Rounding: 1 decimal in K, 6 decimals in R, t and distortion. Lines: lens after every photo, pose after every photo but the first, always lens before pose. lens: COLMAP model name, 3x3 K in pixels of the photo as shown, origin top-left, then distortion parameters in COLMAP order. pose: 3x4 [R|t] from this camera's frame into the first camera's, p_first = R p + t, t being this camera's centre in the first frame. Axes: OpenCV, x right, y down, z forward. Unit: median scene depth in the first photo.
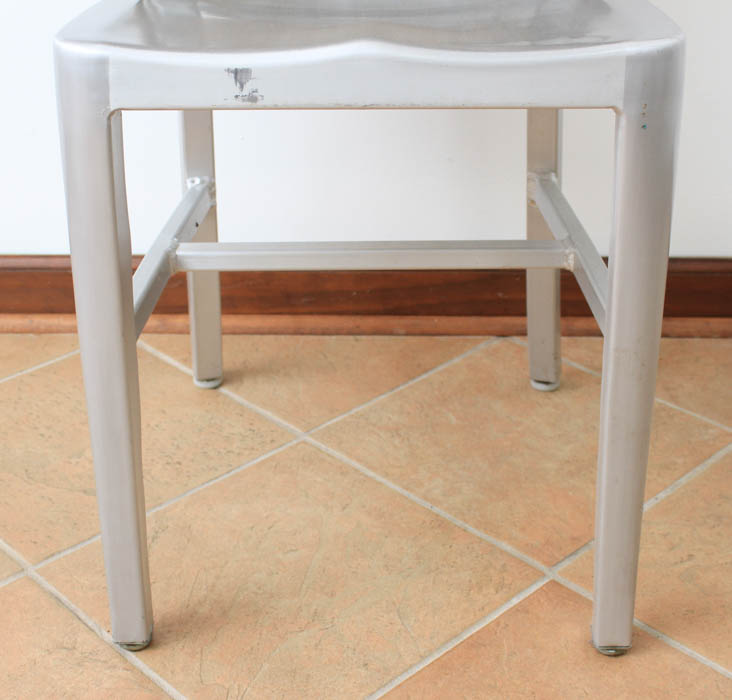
lens RADIAL K [[1278.6, 0, 366.0], [0, 1278.6, 350.0], [0, 0, 1]] dist [-0.072844, 0.044453]
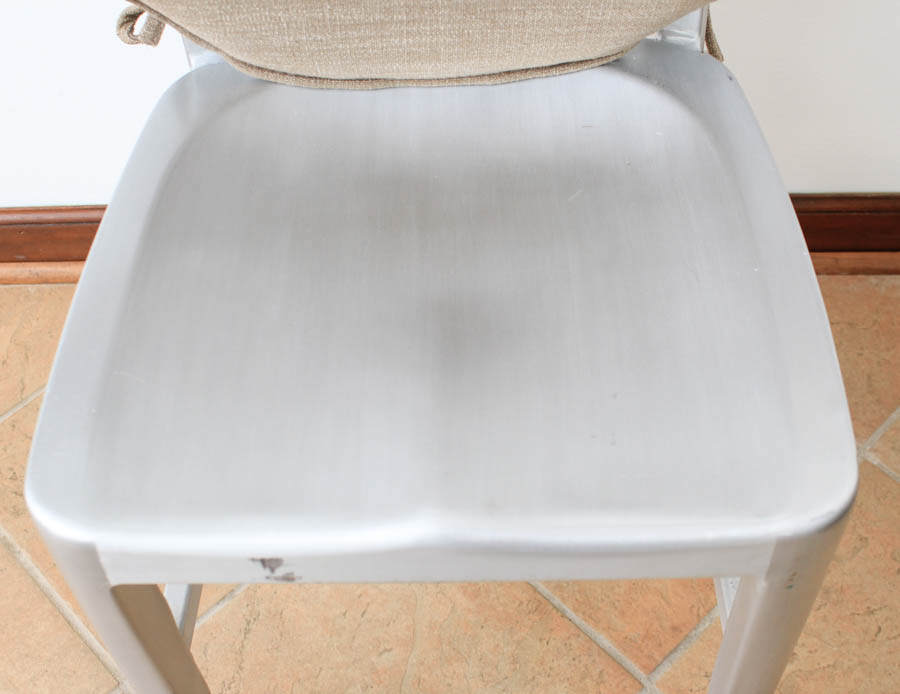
lens RADIAL K [[1169.3, 0, 450.0], [0, 1169.3, 347.0], [0, 0, 1]] dist [-0.082460, 0.012516]
pose [[0.999259, -0.019416, -0.033222, 0.025265], [0.032096, 0.896802, 0.441267, -0.441840], [0.021226, -0.442006, 0.896761, 0.296157]]
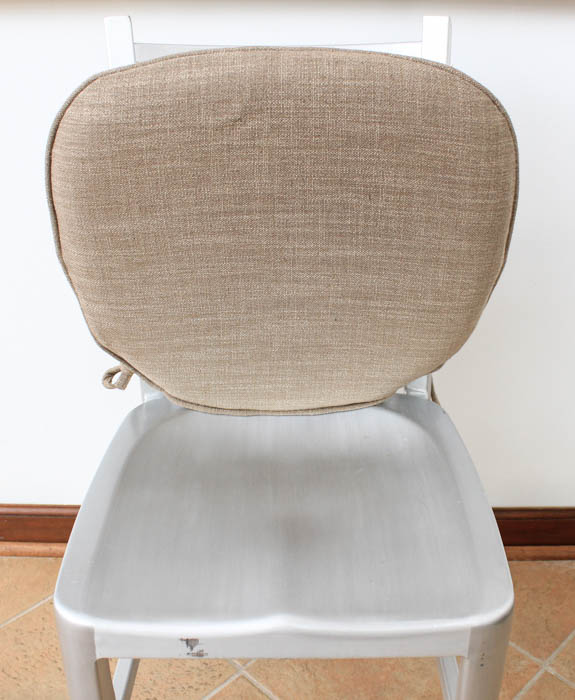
lens RADIAL K [[871.2, 0, 316.7], [0, 871.2, 350.5], [0, 0, 1]] dist [-0.120609, 0.039705]
pose [[0.999497, 0.002748, 0.031608, 0.004794], [-0.004944, 0.997564, 0.069588, -0.409868], [-0.031340, -0.069709, 0.997075, 0.067995]]
